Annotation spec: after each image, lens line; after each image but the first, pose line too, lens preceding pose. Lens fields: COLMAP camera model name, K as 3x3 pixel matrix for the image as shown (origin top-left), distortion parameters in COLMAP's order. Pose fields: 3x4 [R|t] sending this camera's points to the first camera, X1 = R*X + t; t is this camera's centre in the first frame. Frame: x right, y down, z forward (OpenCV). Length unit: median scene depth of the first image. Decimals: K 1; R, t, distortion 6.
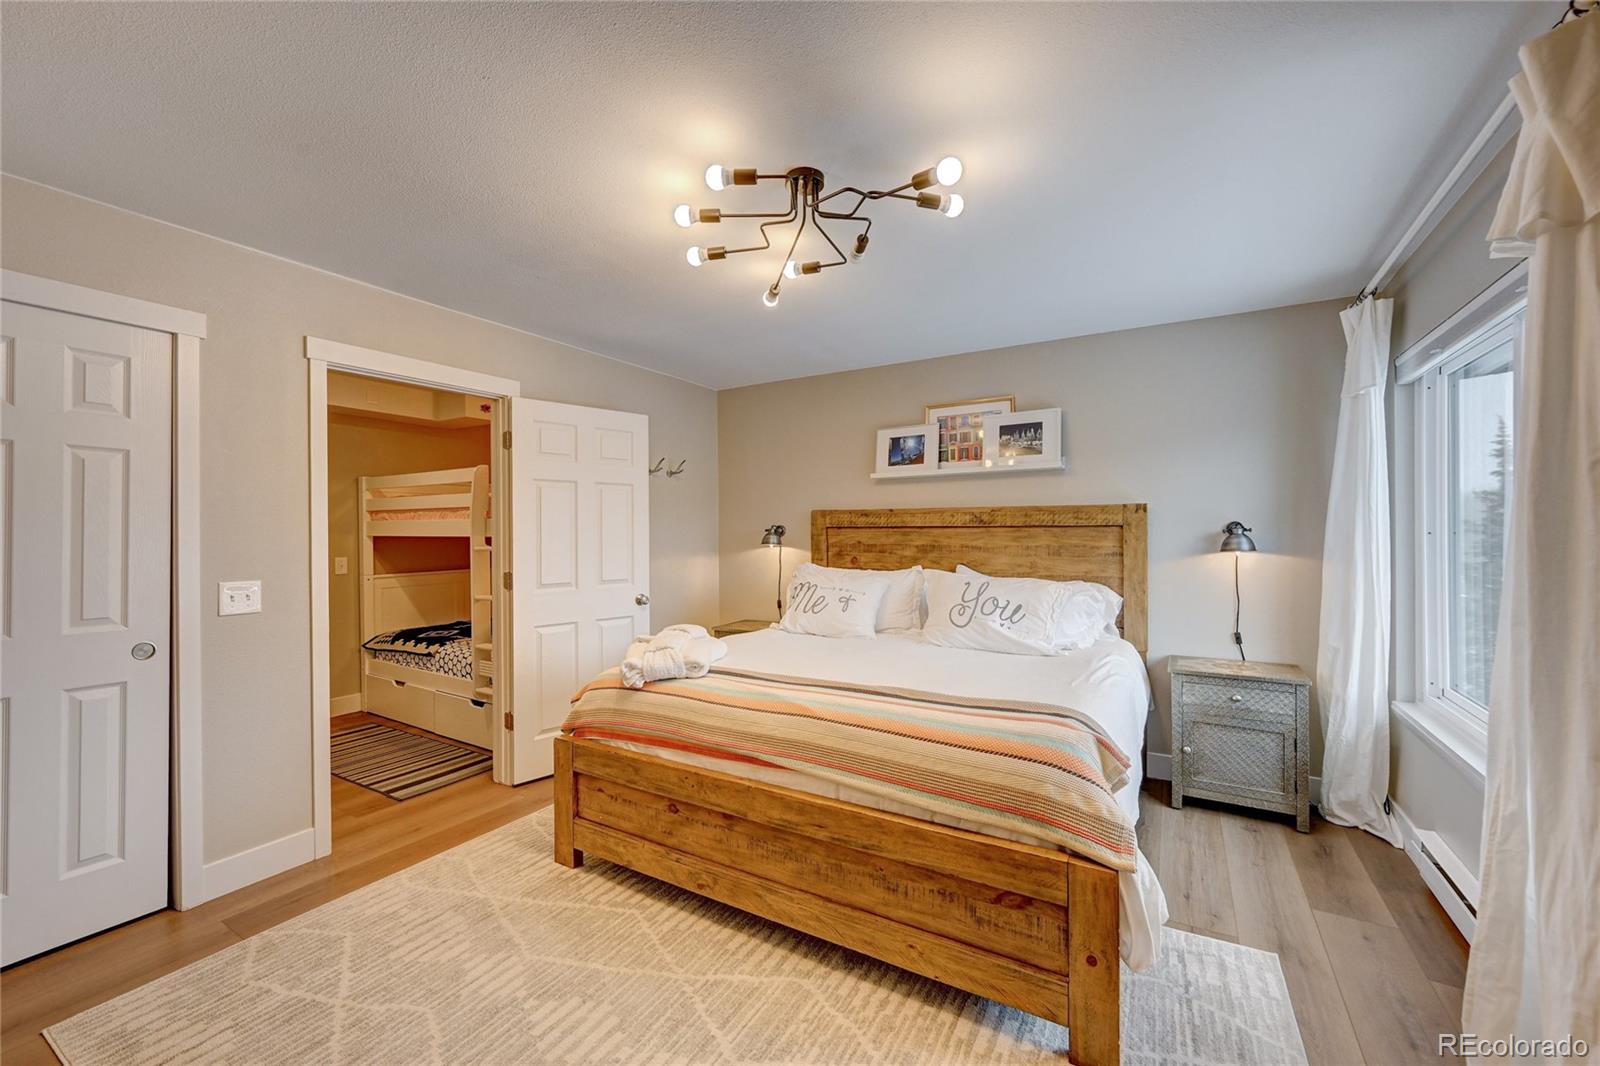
lens RADIAL K [[631.5, 0, 802.0], [0, 631.5, 532.5], [0, 0, 1]] dist [-0.000588, -0.000125]
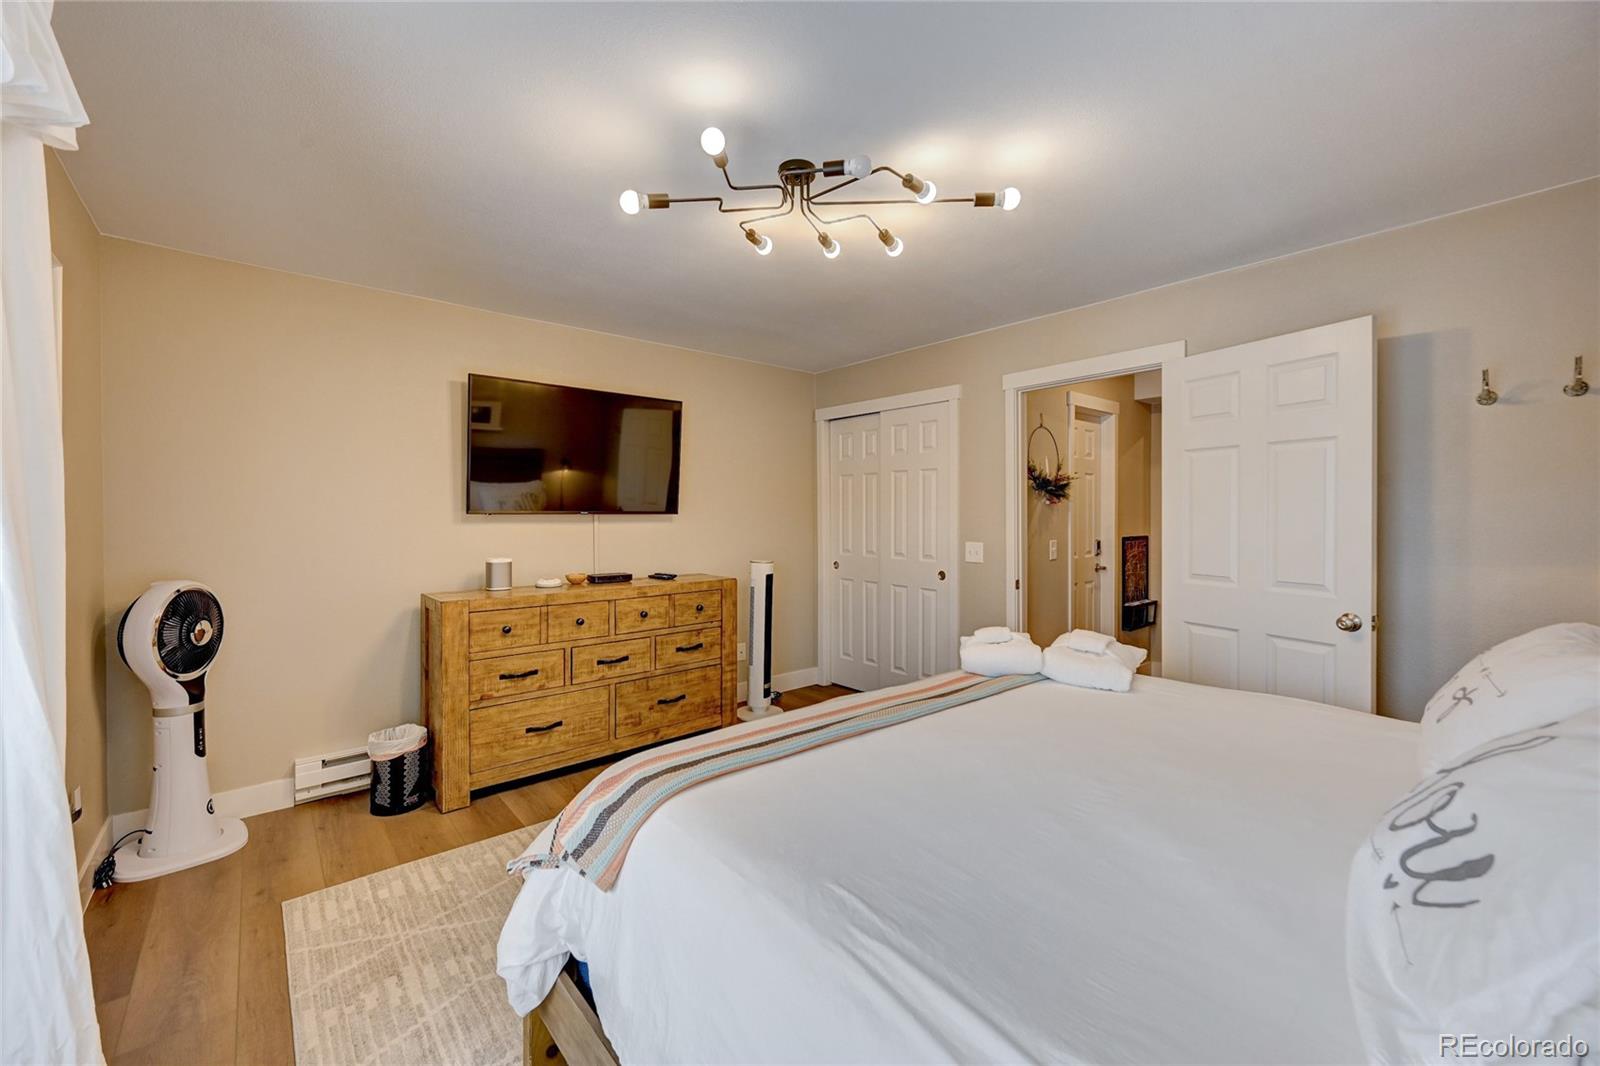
lens RADIAL K [[631.5, 0, 801.8], [0, 631.5, 521.5], [0, 0, 1]] dist [-0.000588, -0.000125]
pose [[-0.316053, 0.011257, -0.948675, 0.480088], [0.000637, 0.999932, 0.011653, 0.002756], [0.948741, 0.003078, -0.316039, 0.670897]]
